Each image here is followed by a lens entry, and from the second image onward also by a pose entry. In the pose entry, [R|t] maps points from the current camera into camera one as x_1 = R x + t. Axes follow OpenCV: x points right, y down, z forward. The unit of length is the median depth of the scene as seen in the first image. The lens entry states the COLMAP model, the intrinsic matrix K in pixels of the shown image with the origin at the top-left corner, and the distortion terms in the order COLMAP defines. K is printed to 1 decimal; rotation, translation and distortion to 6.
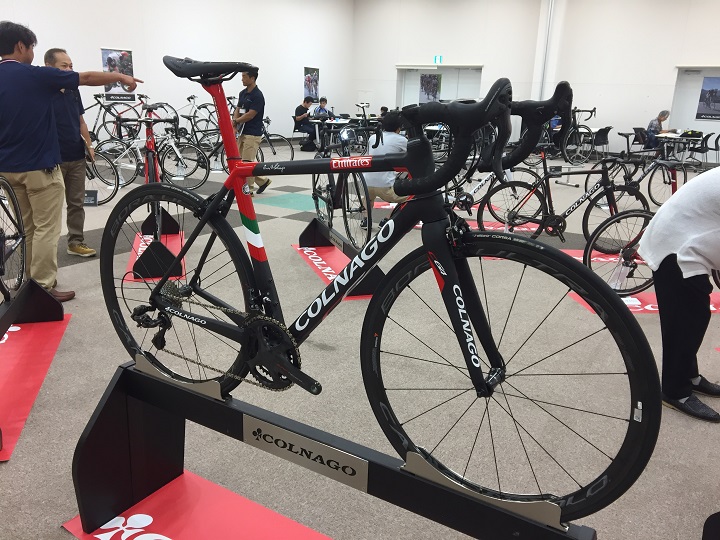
lens RADIAL K [[608.5, 0, 343.1], [0, 608.5, 270.4], [0, 0, 1]] dist [0.008538, -0.045481]
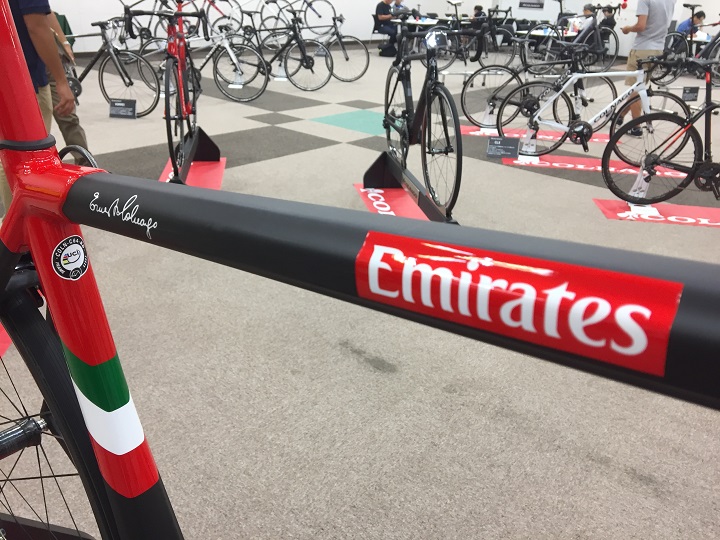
lens RADIAL K [[608.5, 0, 343.1], [0, 608.5, 270.4], [0, 0, 1]] dist [0.008538, -0.045481]
pose [[0.991272, 0.067536, -0.113221, -0.000847], [-0.050057, 0.987316, 0.150672, -0.032669], [0.121960, -0.143689, 0.982079, 0.136745]]
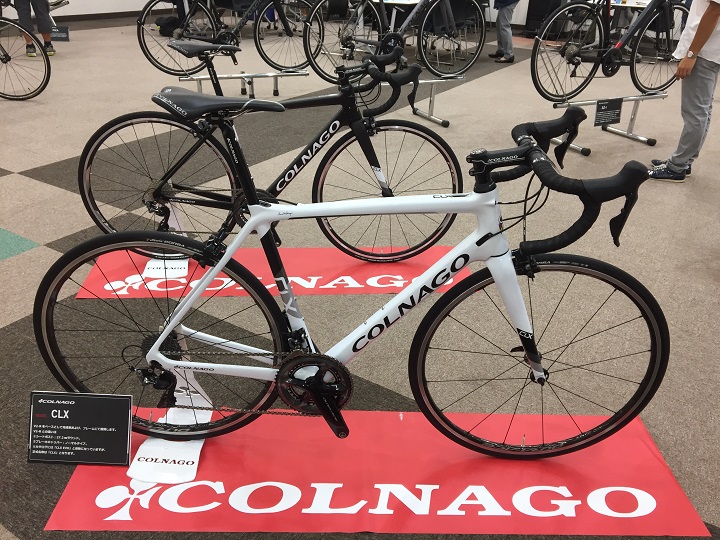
lens RADIAL K [[595.6, 0, 360.0], [0, 595.6, 270.0], [0, 0, 1]] dist [0.008920, 0.003274]
pose [[0.999226, -0.008488, 0.038405, 0.164300], [0.000065, 0.976794, 0.214181, -0.160642], [-0.039332, -0.214012, 0.976039, 0.618976]]
